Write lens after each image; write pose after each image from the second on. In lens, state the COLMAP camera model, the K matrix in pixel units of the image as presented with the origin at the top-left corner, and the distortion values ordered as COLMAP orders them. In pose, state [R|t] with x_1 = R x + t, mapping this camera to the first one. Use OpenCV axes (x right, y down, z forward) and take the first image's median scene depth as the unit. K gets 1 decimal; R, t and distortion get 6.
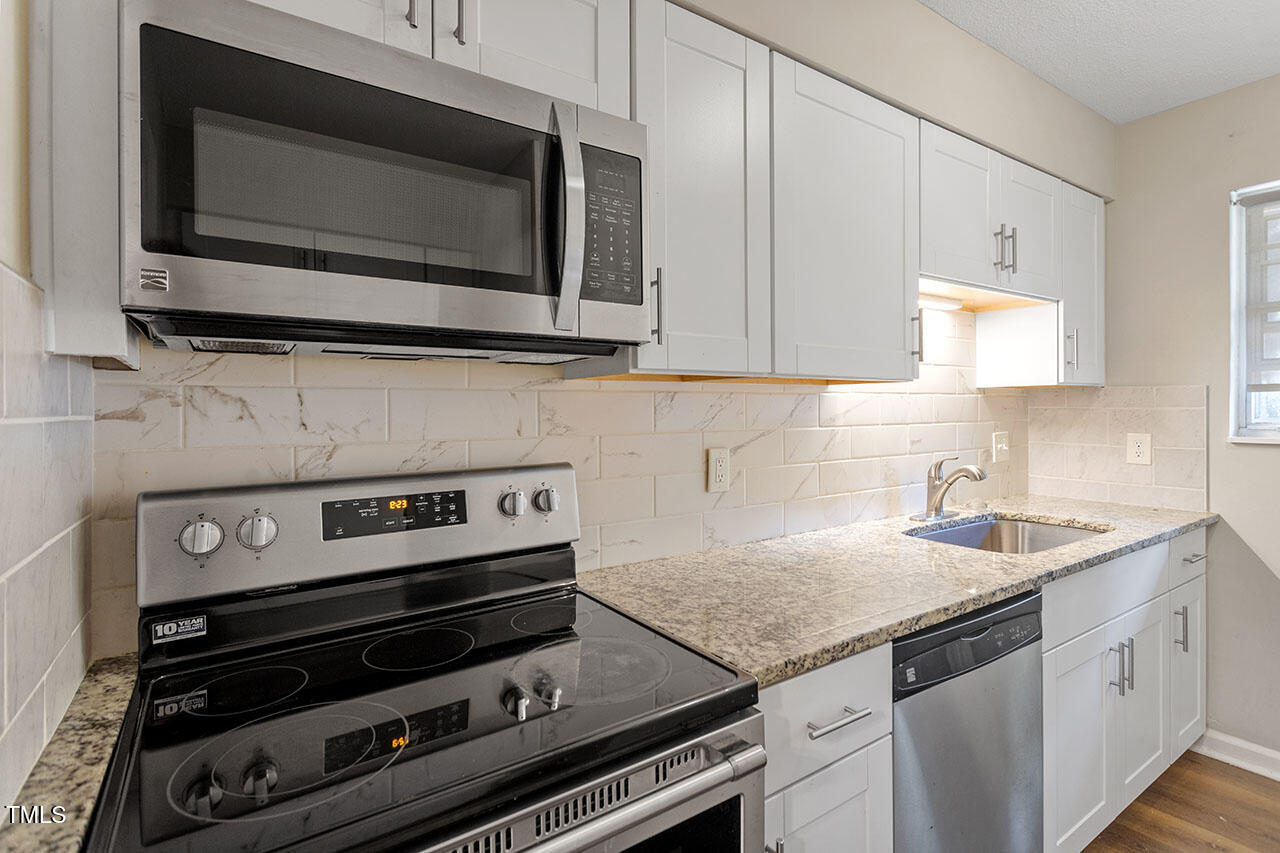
lens RADIAL K [[623.5, 0, 638.5], [0, 623.5, 418.2], [0, 0, 1]] dist [0.005285, 0.001237]
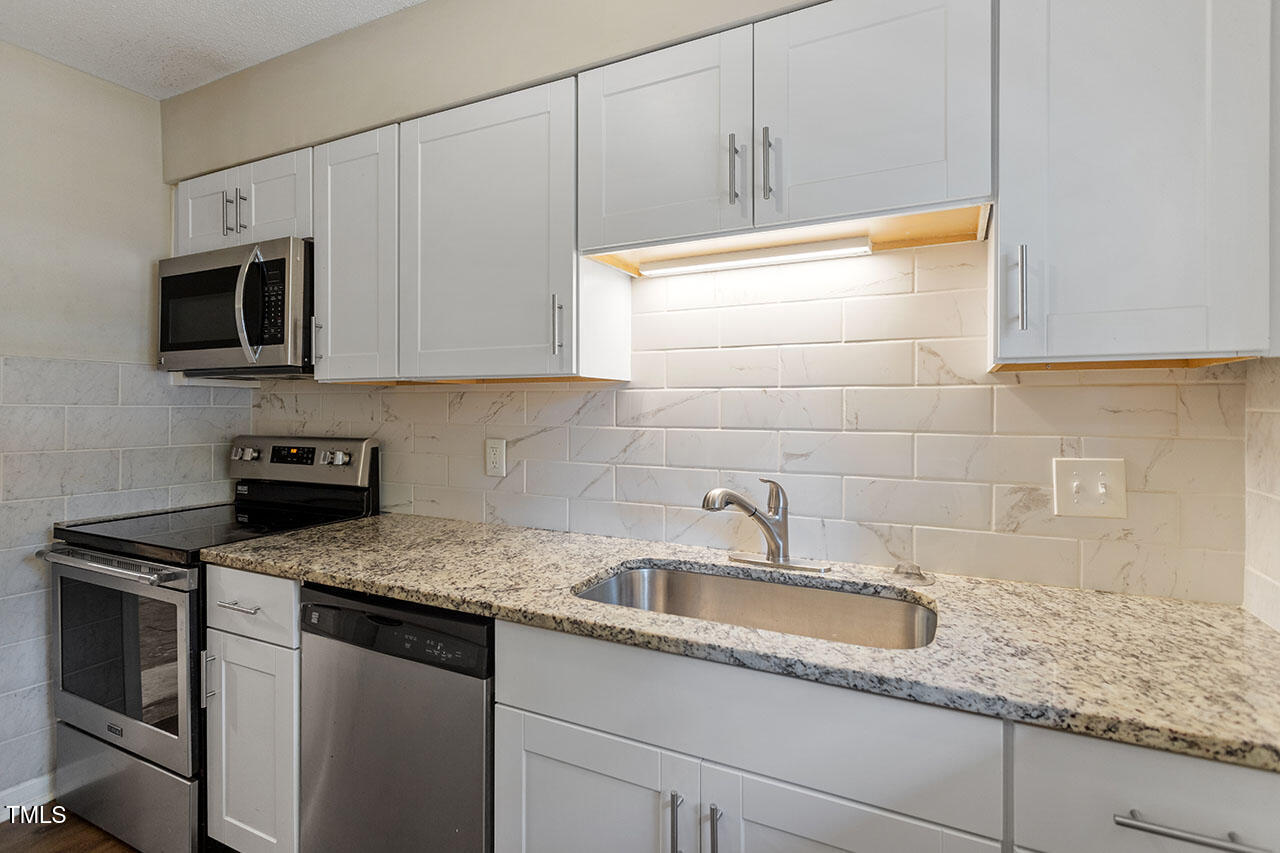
lens RADIAL K [[623.5, 0, 637.6], [0, 623.5, 416.7], [0, 0, 1]] dist [0.005285, 0.001237]
pose [[0.475077, 0.023065, -0.879642, 1.089174], [-0.018377, 0.999698, 0.016287, -0.015278], [0.879753, 0.008428, 0.475357, 0.574244]]
